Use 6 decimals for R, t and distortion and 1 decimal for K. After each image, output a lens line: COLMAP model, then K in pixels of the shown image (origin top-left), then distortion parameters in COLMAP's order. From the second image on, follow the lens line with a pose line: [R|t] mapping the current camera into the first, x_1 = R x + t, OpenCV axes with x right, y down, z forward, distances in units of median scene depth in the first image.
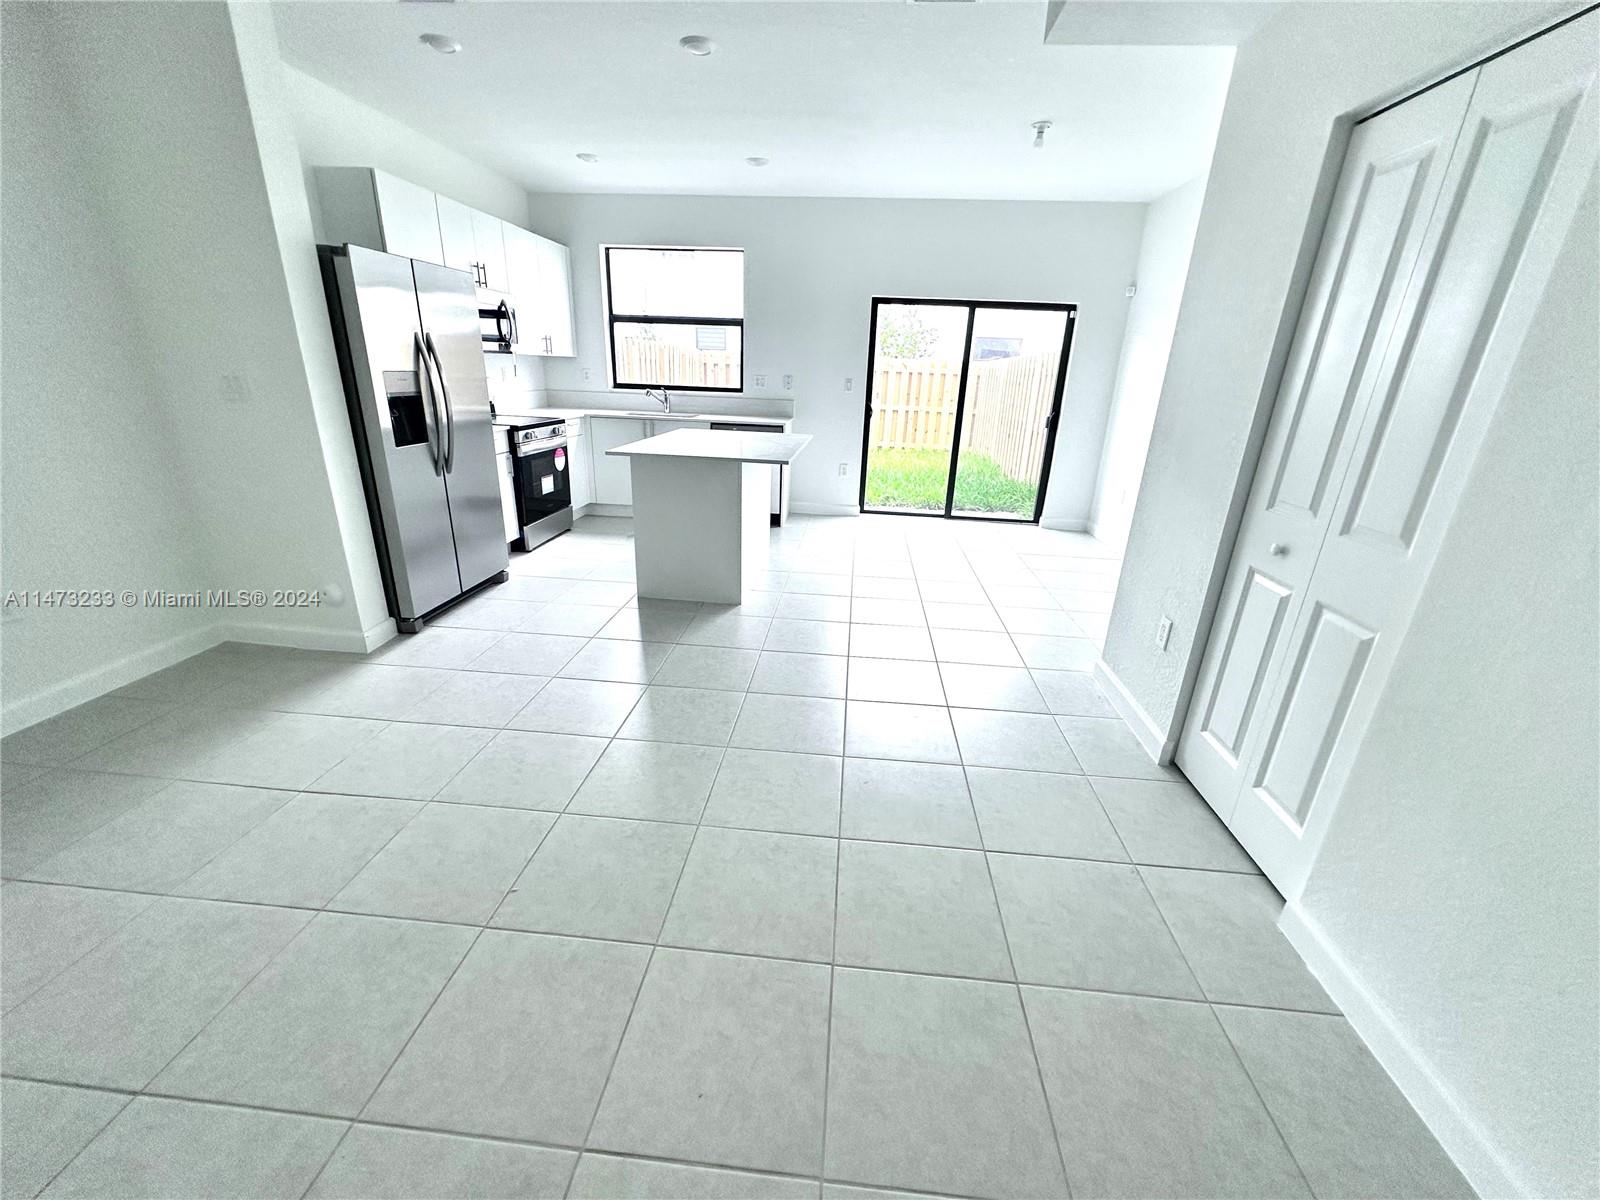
lens RADIAL K [[638.4, 0, 800.0], [0, 638.4, 600.0], [0, 0, 1]] dist [0.000331, 0.000319]
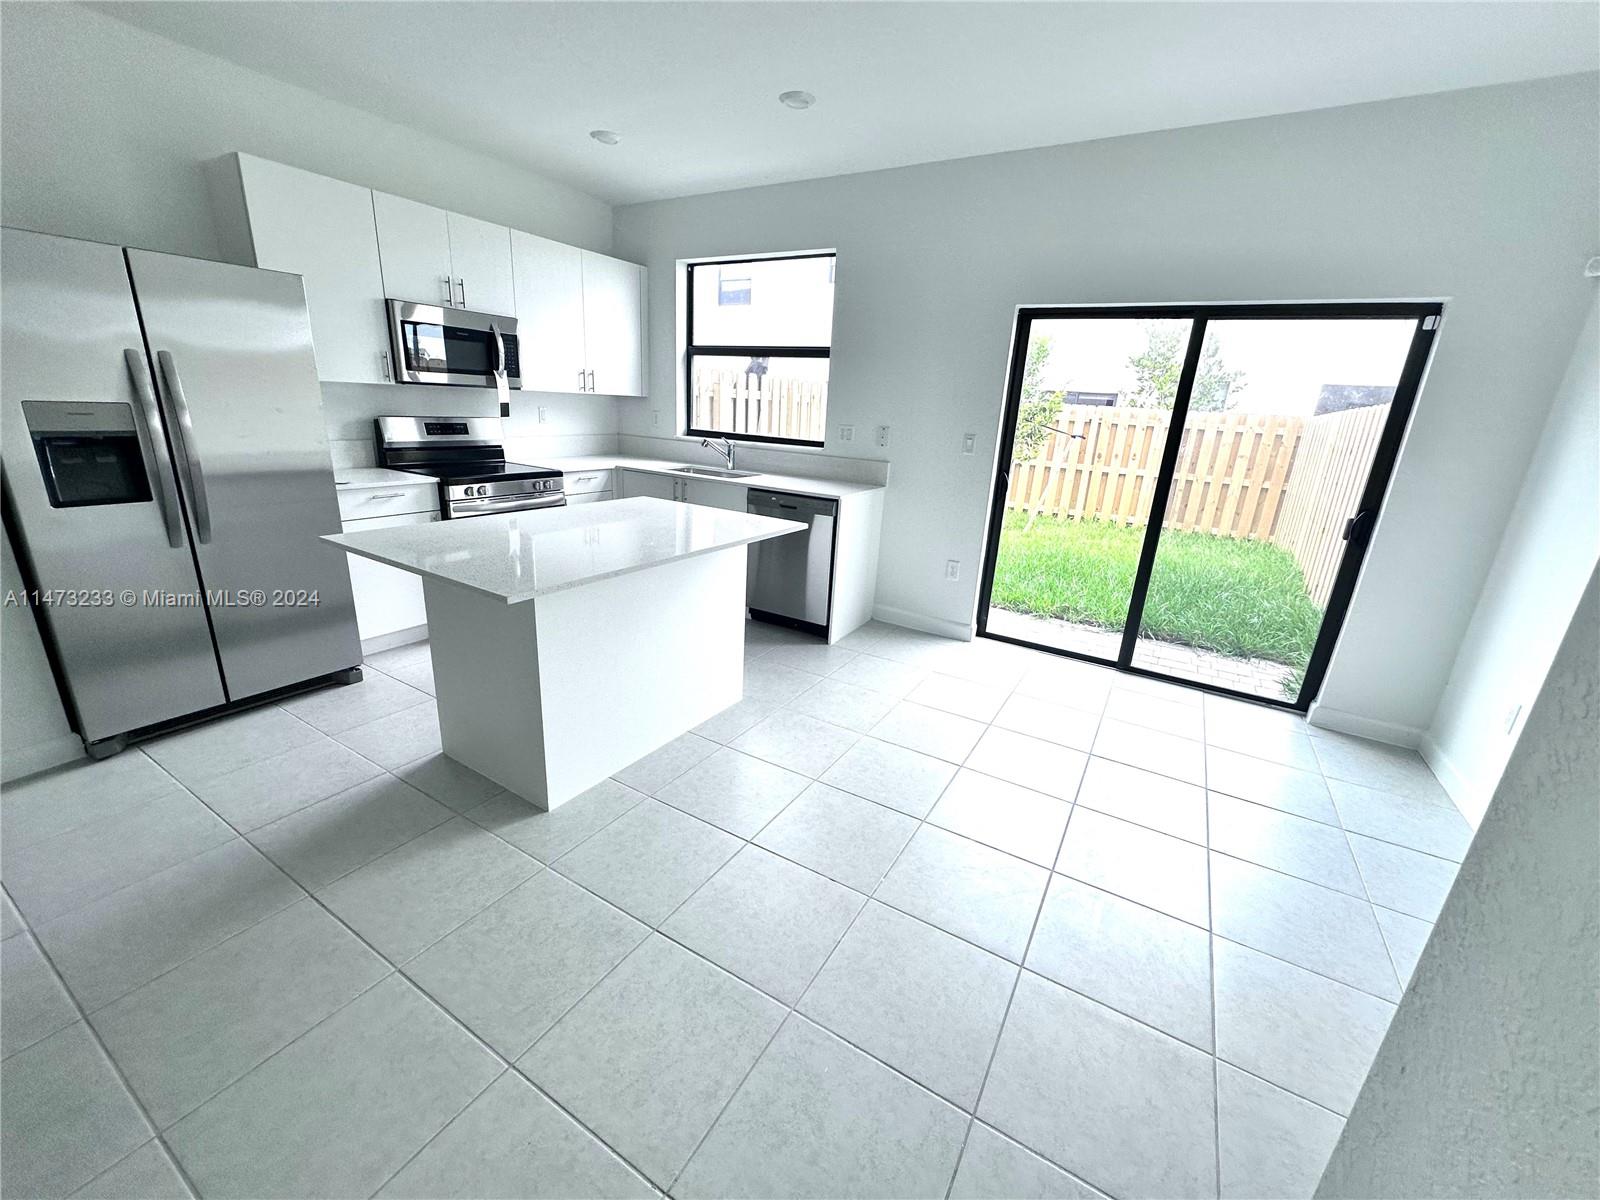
lens RADIAL K [[638.4, 0, 800.0], [0, 638.4, 600.0], [0, 0, 1]] dist [0.000331, 0.000319]
pose [[0.901147, 0.142394, -0.409461, 0.232113], [-0.169981, 0.984941, -0.031573, -0.145513], [0.398799, 0.098052, 0.911781, 0.396035]]
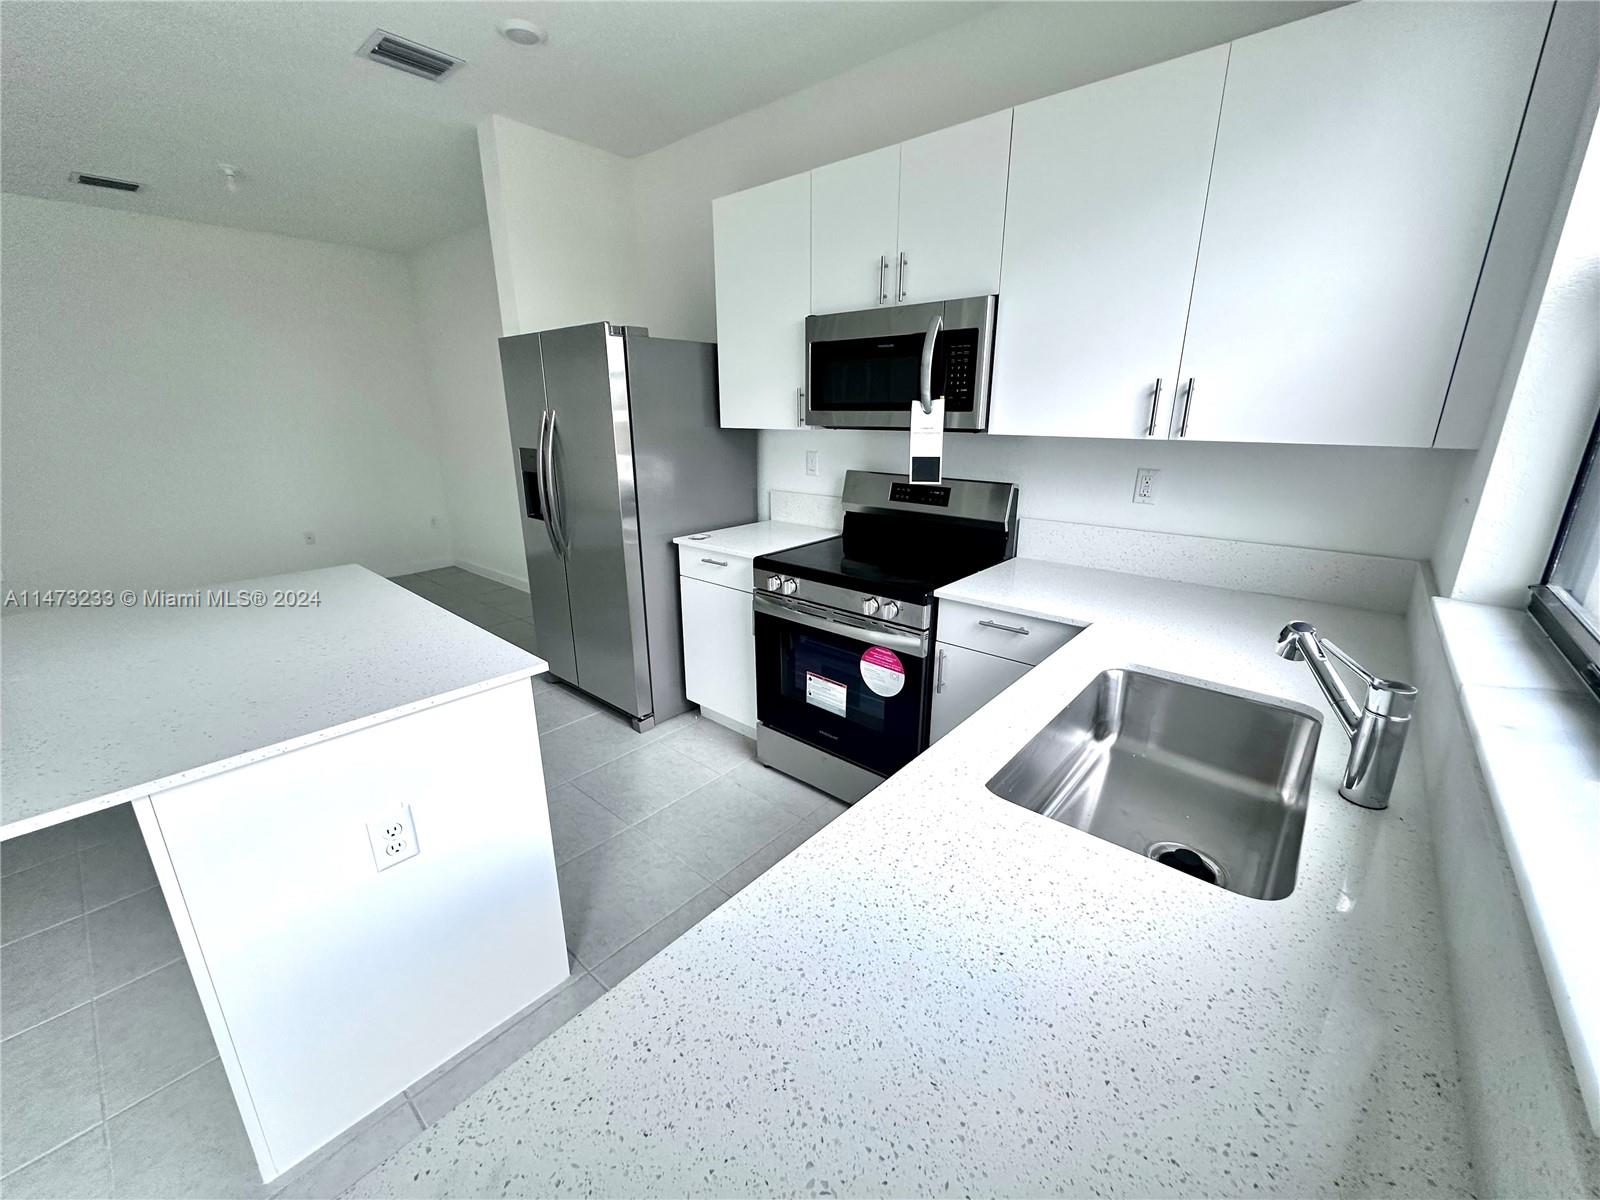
lens RADIAL K [[638.4, 0, 800.0], [0, 638.4, 600.0], [0, 0, 1]] dist [0.000331, 0.000319]
pose [[-0.583947, 0.196407, -0.787674, -0.020262], [-0.301368, 0.848502, 0.434996, -0.409863], [0.753779, 0.491394, -0.436290, 1.069952]]
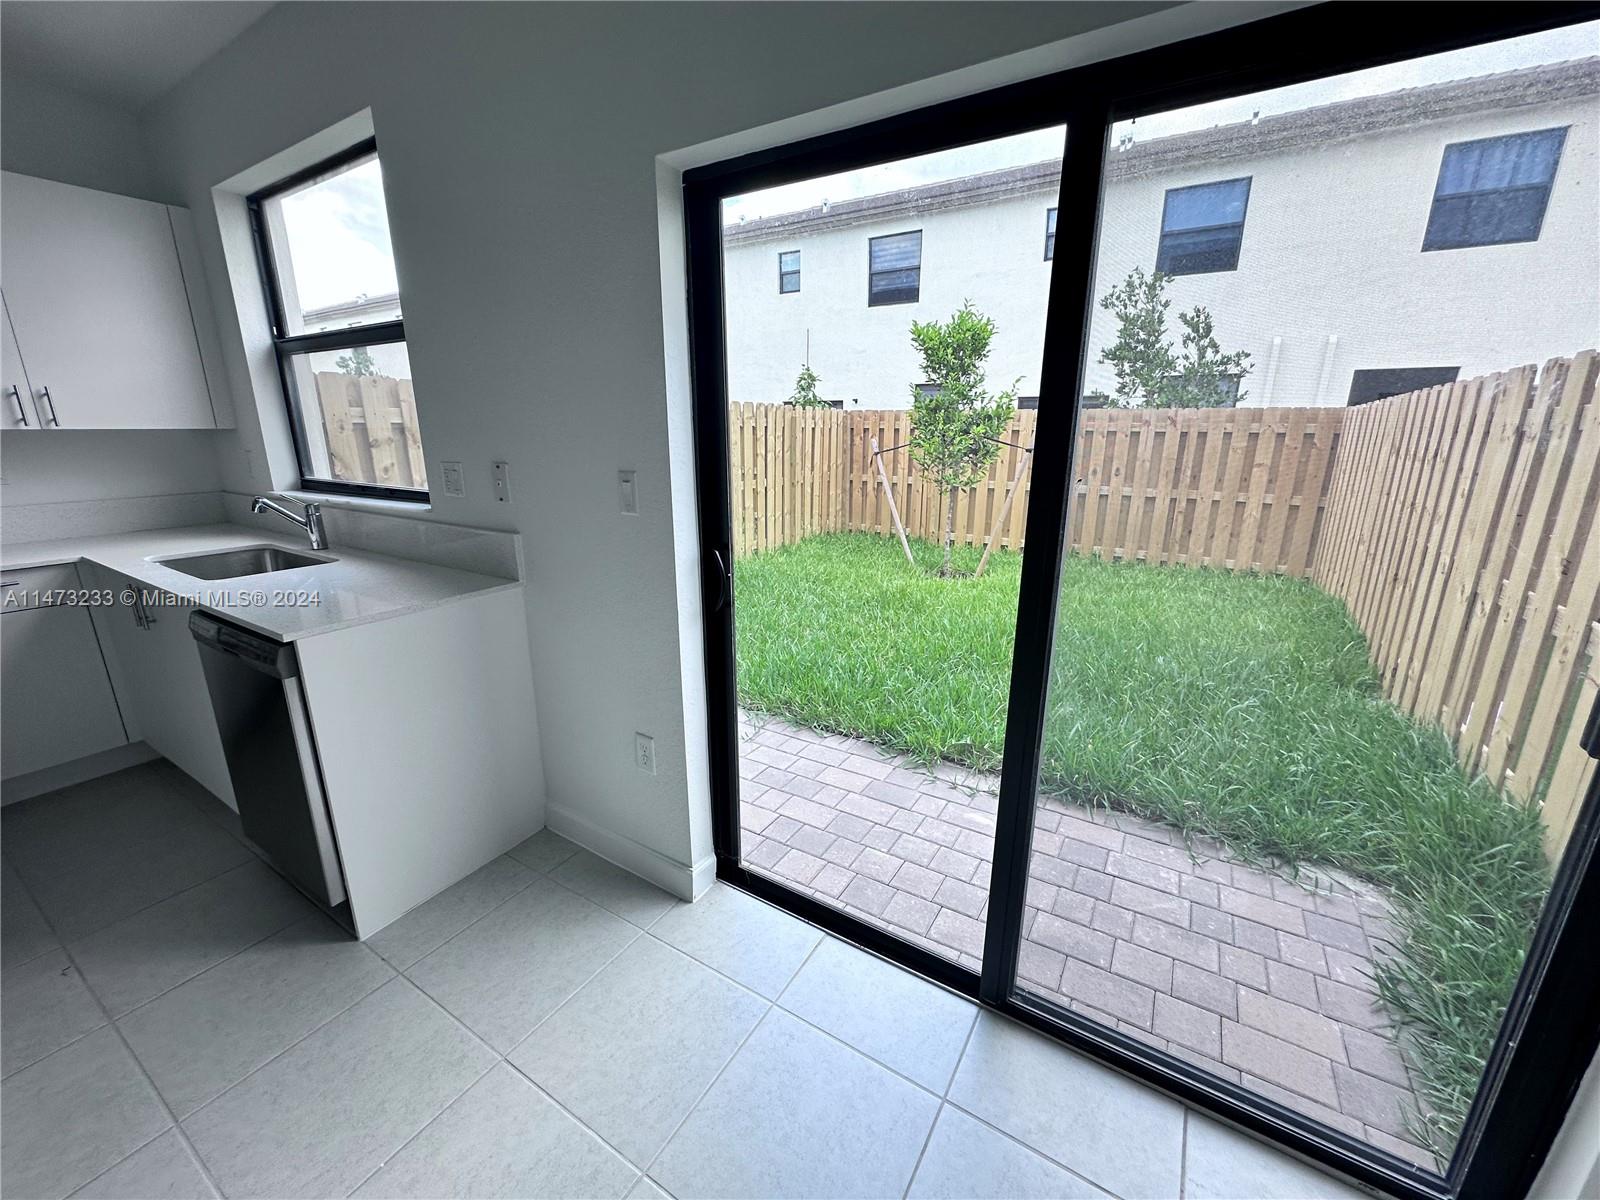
lens RADIAL K [[638.4, 0, 800.0], [0, 638.4, 600.0], [0, 0, 1]] dist [0.000331, 0.000319]
pose [[0.892108, 0.085195, -0.443717, 0.310413], [-0.126032, 0.990004, -0.063309, -0.309370], [0.433888, 0.112401, 0.893928, 0.863753]]
